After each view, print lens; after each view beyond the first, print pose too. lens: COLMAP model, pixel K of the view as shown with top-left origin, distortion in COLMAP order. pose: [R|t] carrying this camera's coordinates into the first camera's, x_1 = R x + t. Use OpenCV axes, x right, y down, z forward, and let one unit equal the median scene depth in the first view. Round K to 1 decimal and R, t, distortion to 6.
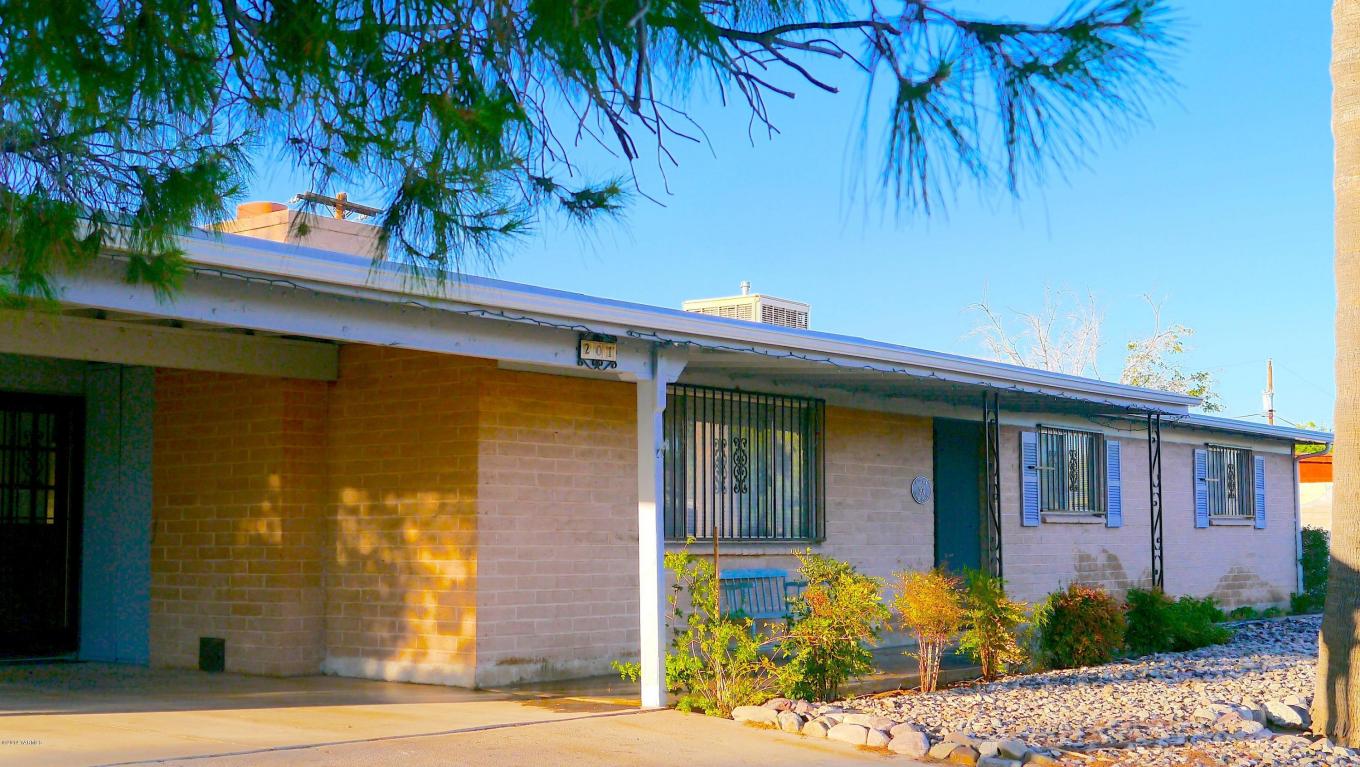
lens RADIAL K [[1817.6, 0, 680.0], [0, 1817.6, 383.5], [0, 0, 1]] dist [-0.006980, 0.012600]
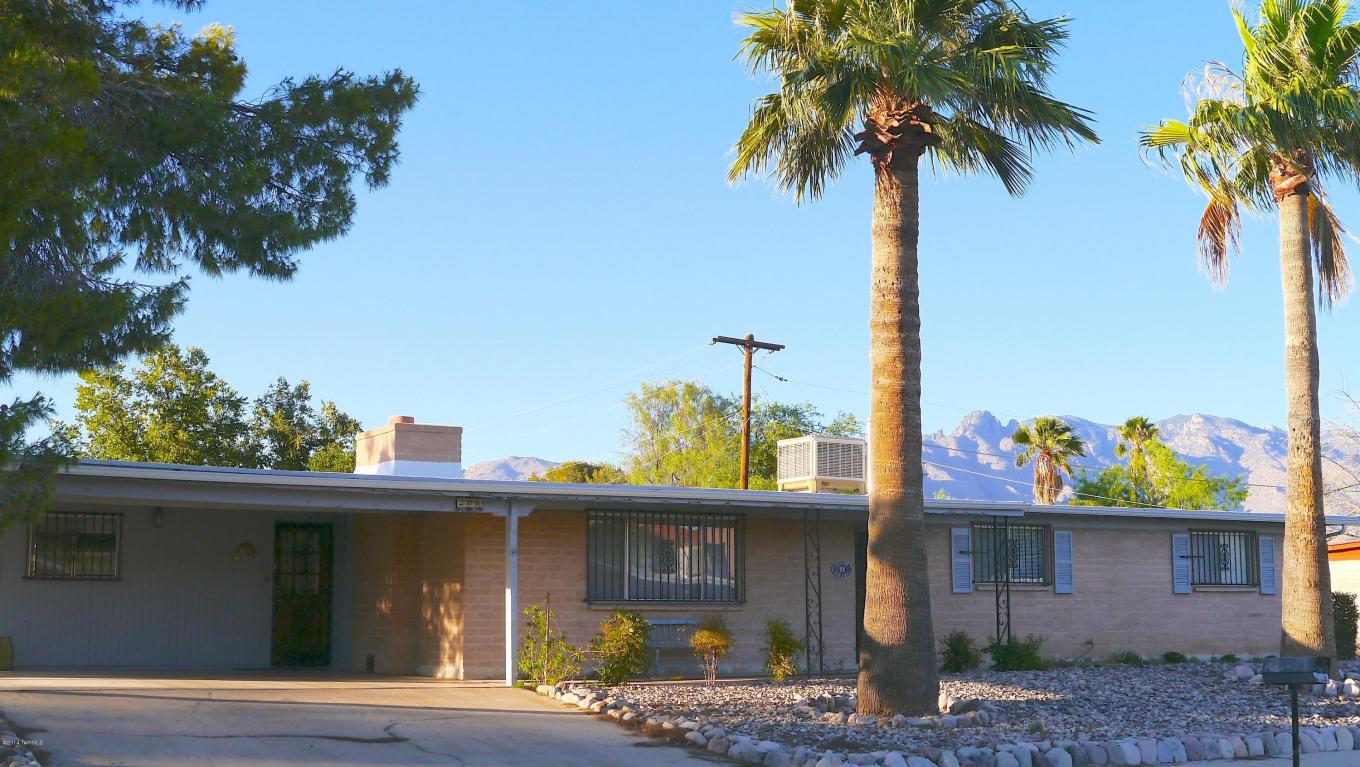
lens RADIAL K [[1817.6, 0, 680.0], [0, 1817.6, 383.5], [0, 0, 1]] dist [-0.006980, 0.012600]
pose [[0.925629, -0.045188, -0.375725, 0.753697], [0.030631, 0.998534, -0.044632, -0.043669], [0.377191, 0.029804, 0.925656, -0.615375]]
